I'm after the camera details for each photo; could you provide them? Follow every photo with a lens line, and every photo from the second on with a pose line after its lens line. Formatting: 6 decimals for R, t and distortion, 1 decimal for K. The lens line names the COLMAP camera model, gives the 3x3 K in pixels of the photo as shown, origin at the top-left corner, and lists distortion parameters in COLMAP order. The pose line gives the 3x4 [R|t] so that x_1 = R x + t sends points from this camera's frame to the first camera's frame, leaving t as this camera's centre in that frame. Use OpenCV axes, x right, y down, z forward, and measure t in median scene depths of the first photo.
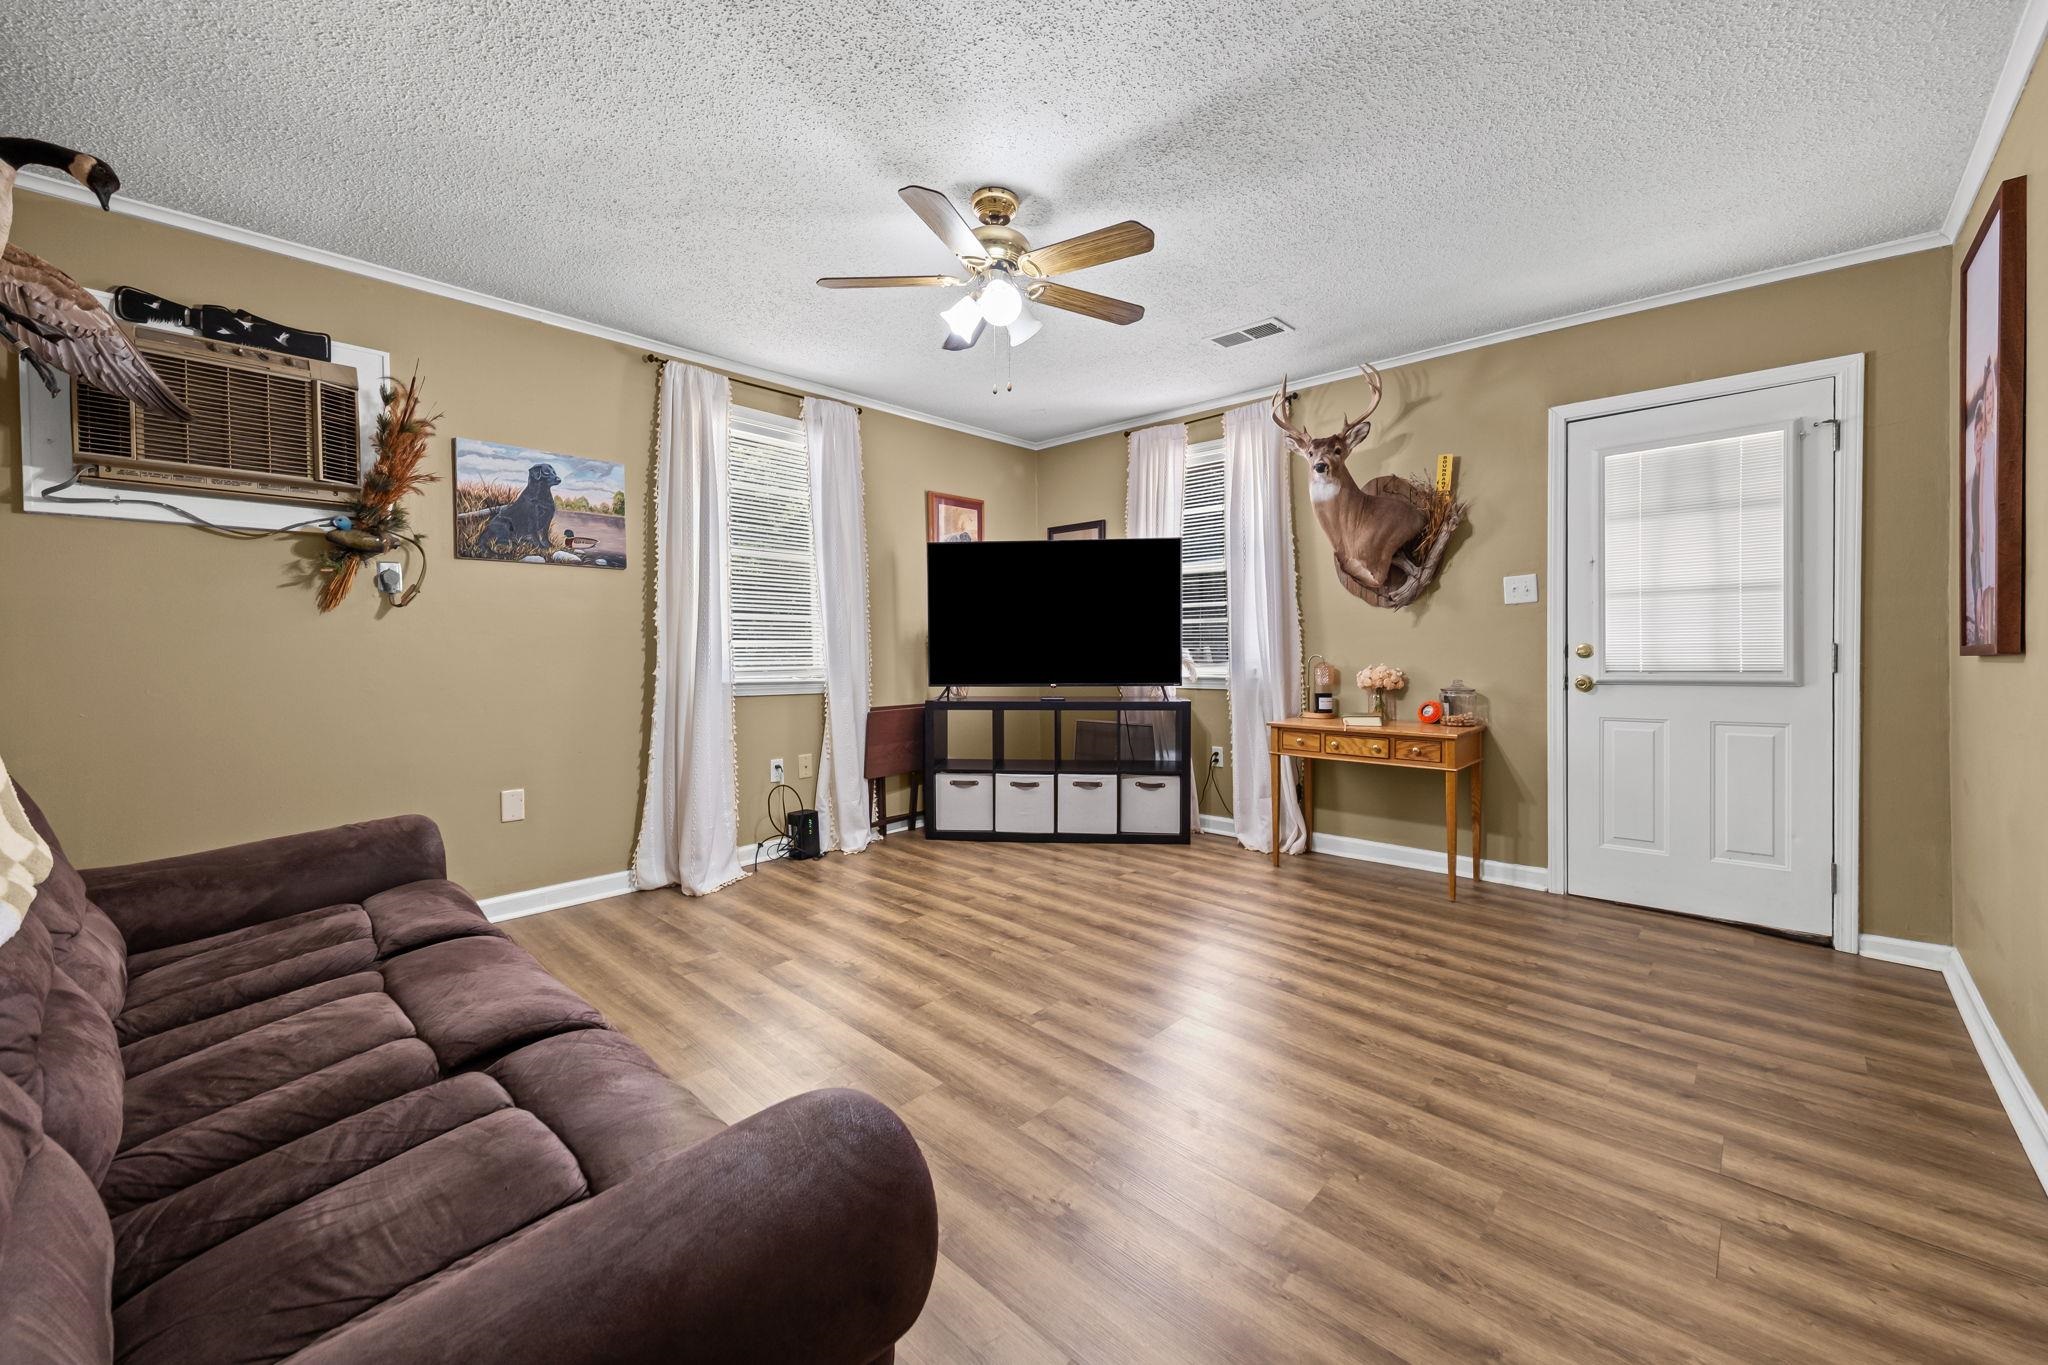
lens RADIAL K [[817.3, 0, 1018.7], [0, 817.3, 654.3], [0, 0, 1]] dist [0.013590, -0.007592]
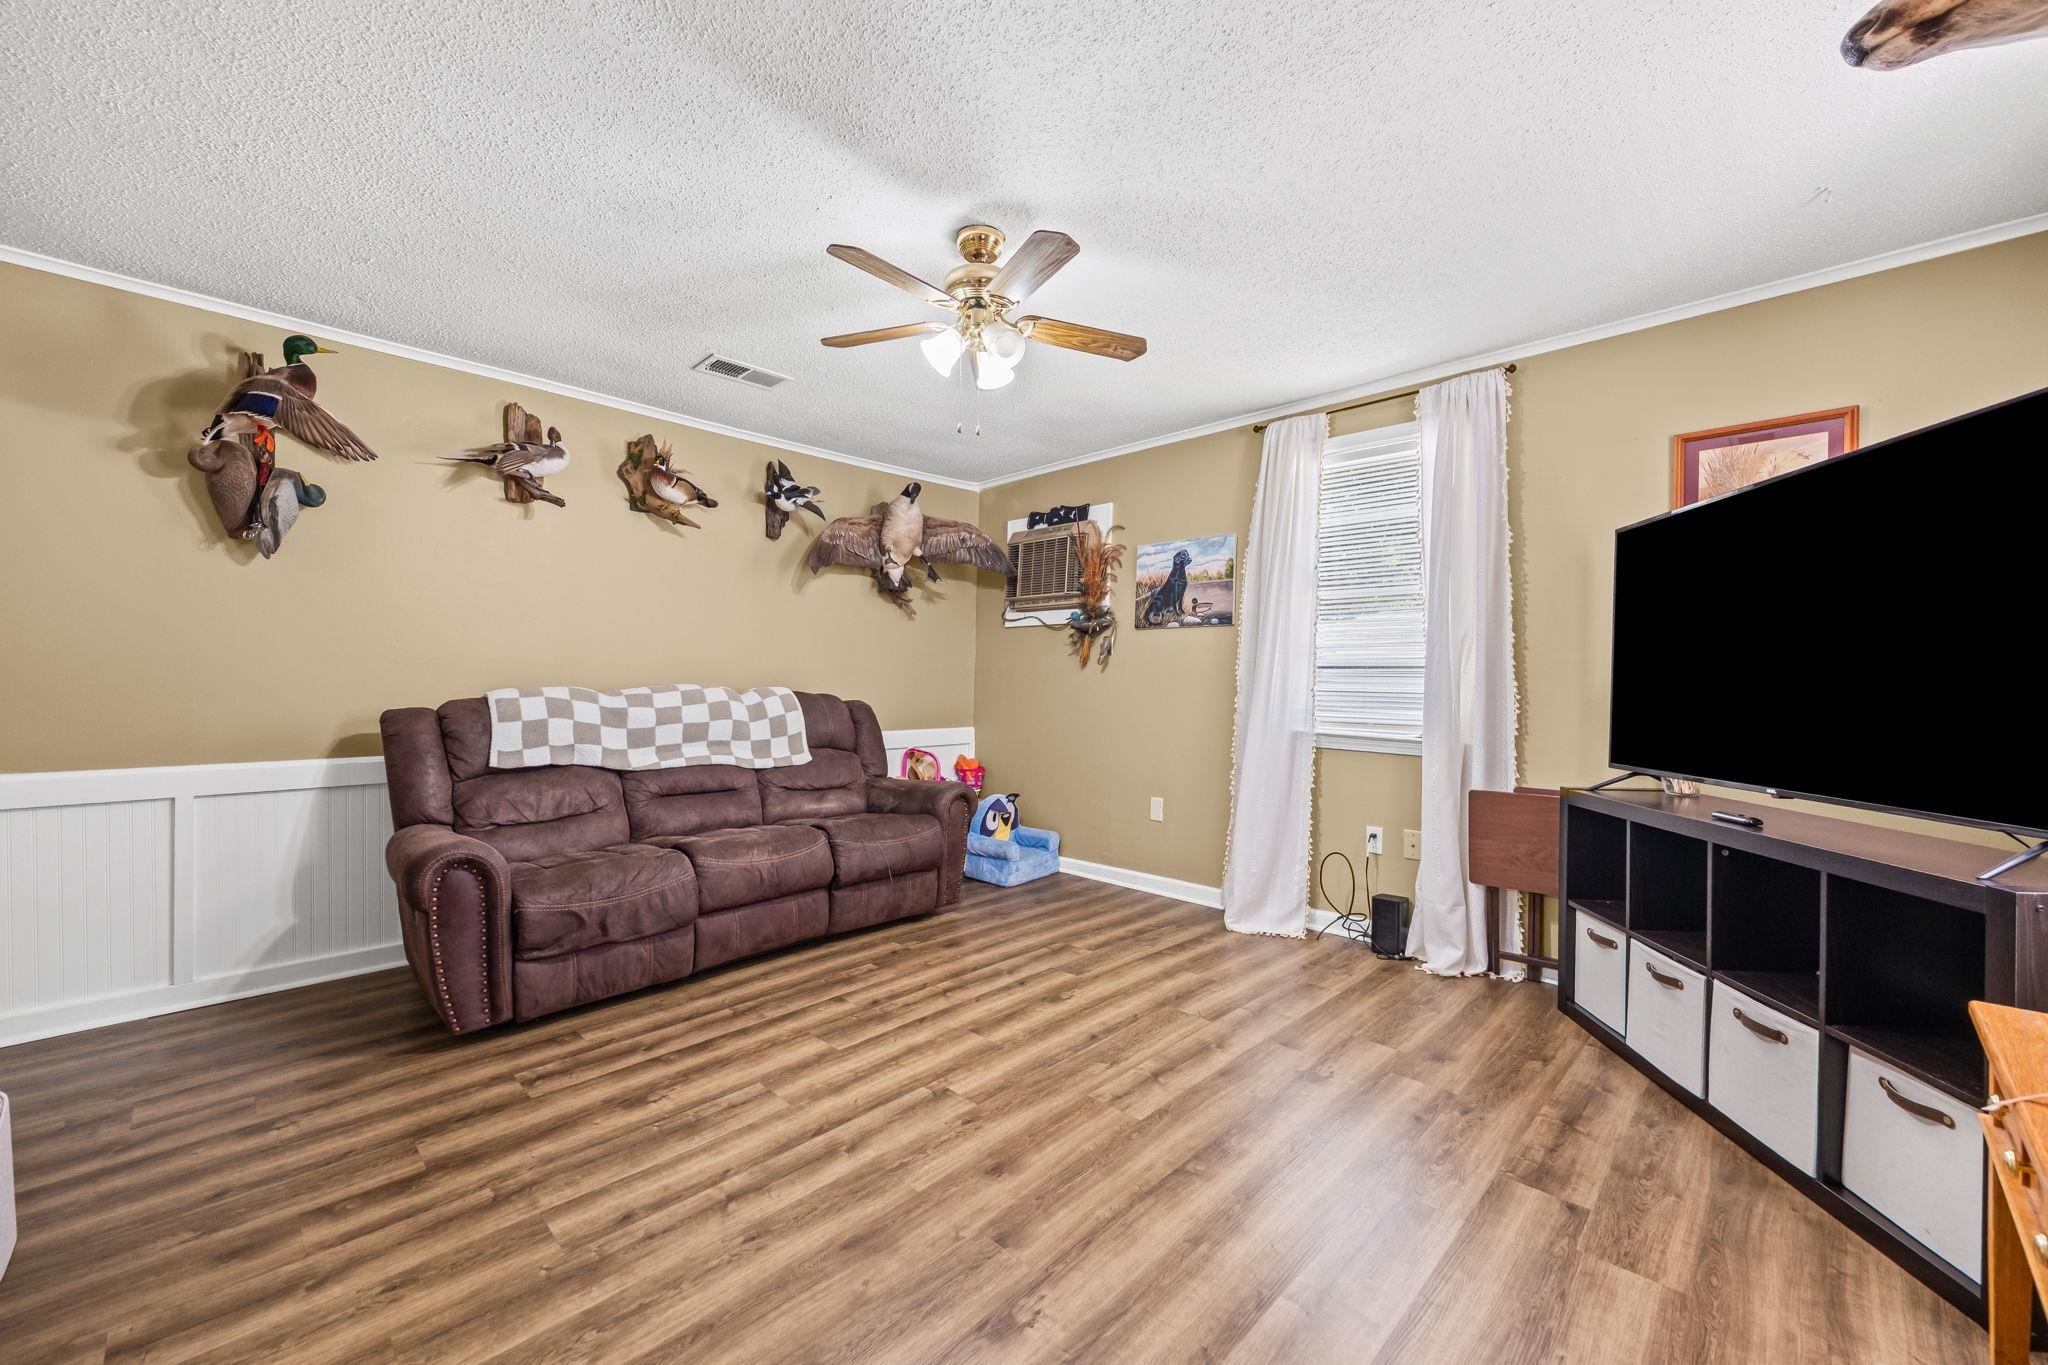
lens RADIAL K [[794.0, 0, 1034.9], [0, 794.0, 679.8], [0, 0, 1]] dist [0.002067, -0.000168]
pose [[-0.019907, -0.000832, -0.999801, 0.674158], [-0.020331, 0.999793, -0.000428, -0.023418], [0.999595, 0.020319, -0.019919, 0.804588]]
